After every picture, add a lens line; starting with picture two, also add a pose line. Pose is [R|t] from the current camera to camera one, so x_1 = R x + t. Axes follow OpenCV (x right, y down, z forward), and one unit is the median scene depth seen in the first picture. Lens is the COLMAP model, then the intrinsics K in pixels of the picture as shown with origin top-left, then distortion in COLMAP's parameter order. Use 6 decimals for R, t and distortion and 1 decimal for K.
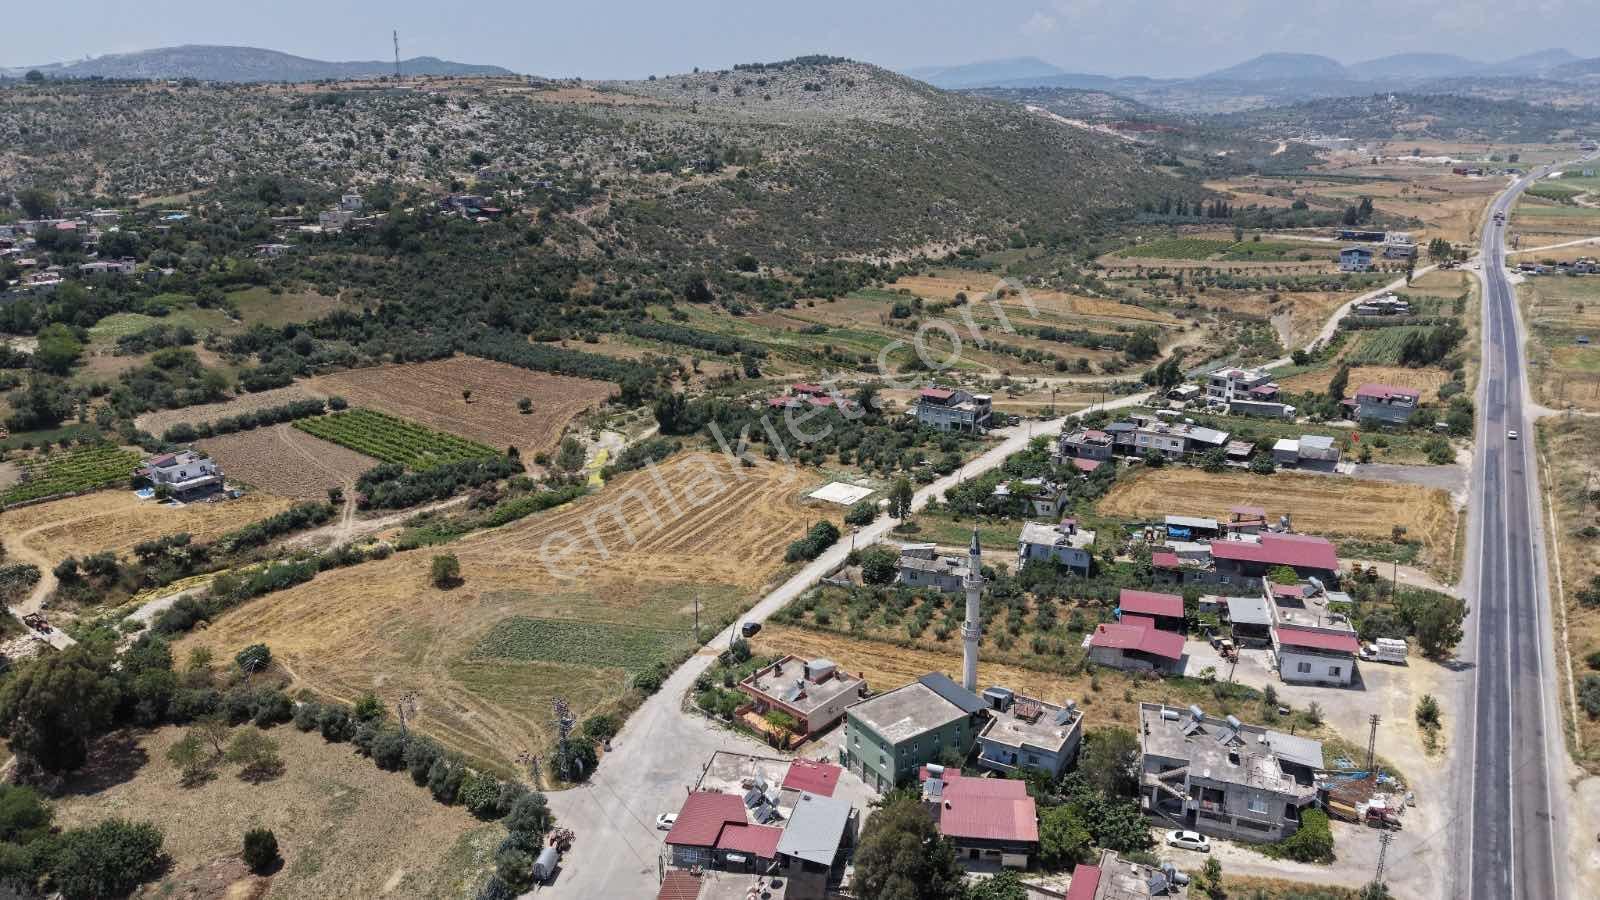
lens RADIAL K [[1066.0, 0, 799.9], [0, 1066.0, 455.6], [0, 0, 1]] dist [0.031268, -0.031907]
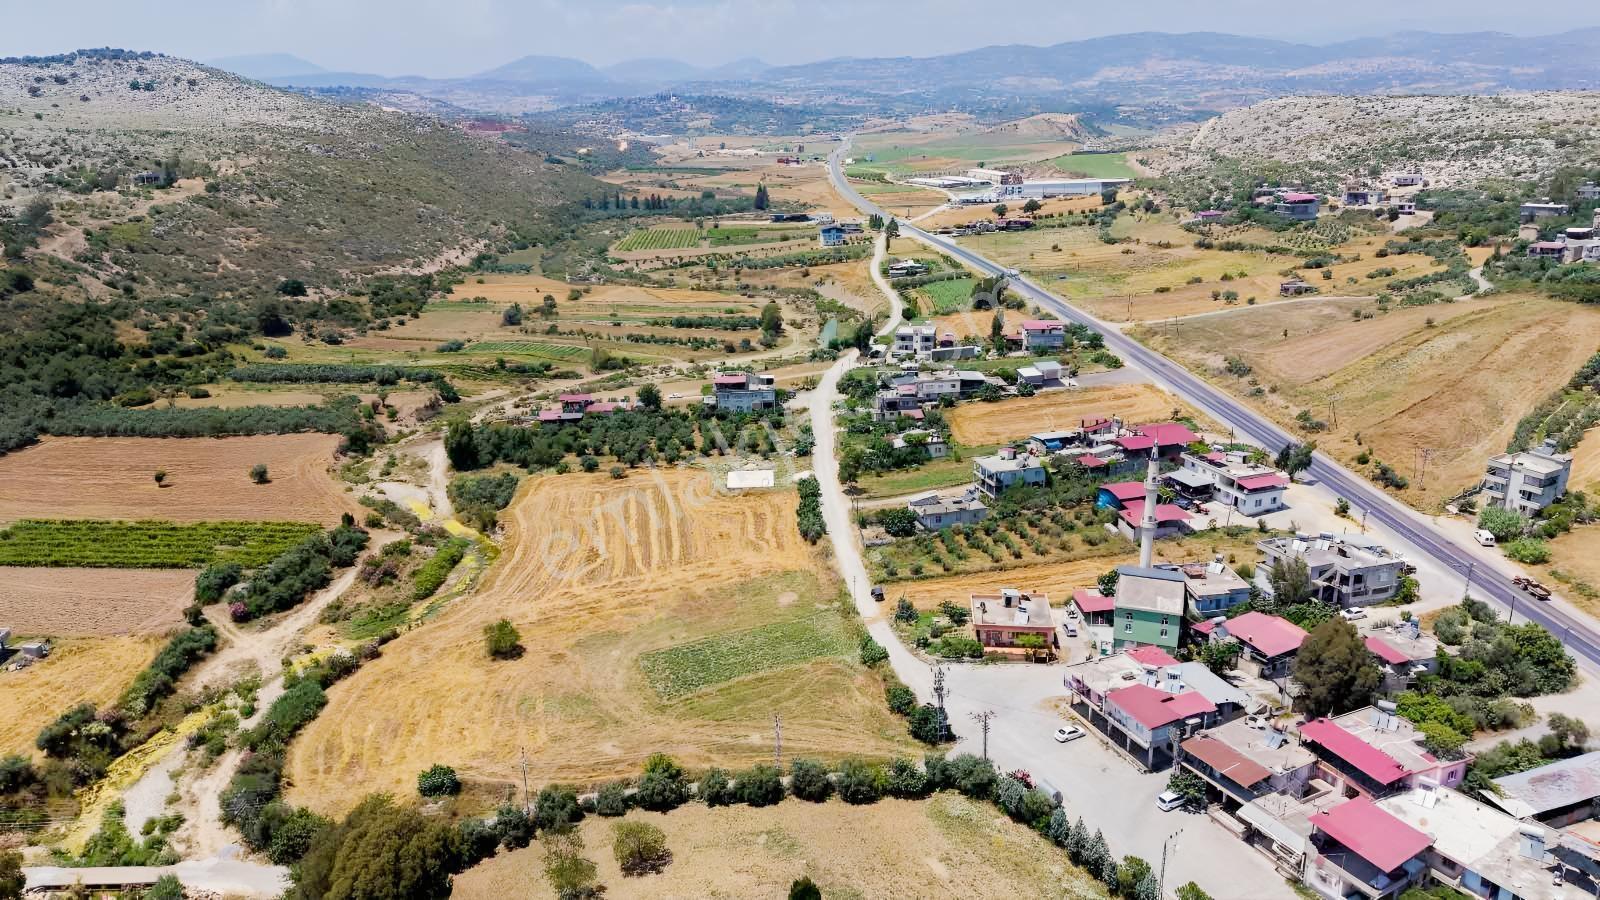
lens RADIAL K [[1066.0, 0, 799.9], [0, 1066.0, 455.6], [0, 0, 1]] dist [0.031268, -0.031907]
pose [[0.806460, -0.190329, 0.559819, -0.381598], [0.190254, 0.979955, 0.059092, -0.030179], [-0.559844, 0.058853, 0.826505, 0.077113]]
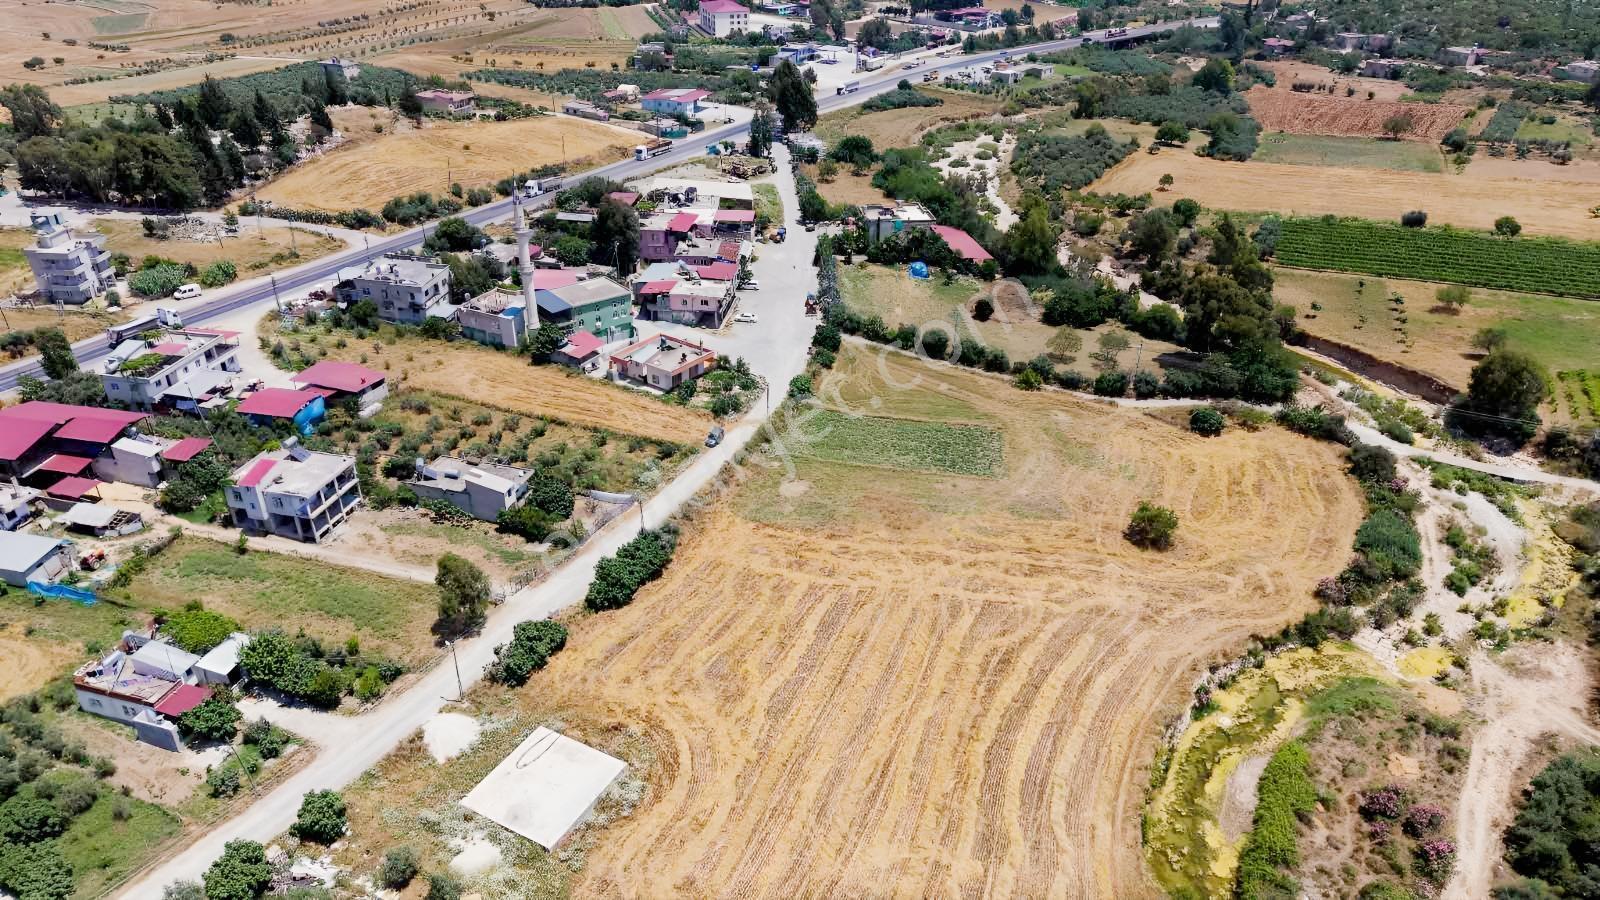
lens RADIAL K [[1066.0, 0, 799.9], [0, 1066.0, 455.6], [0, 0, 1]] dist [0.031268, -0.031907]
pose [[-0.995689, 0.048545, -0.079038, -0.025773], [-0.025100, 0.679305, 0.733427, -0.282267], [0.089295, 0.732249, -0.675158, 0.909668]]
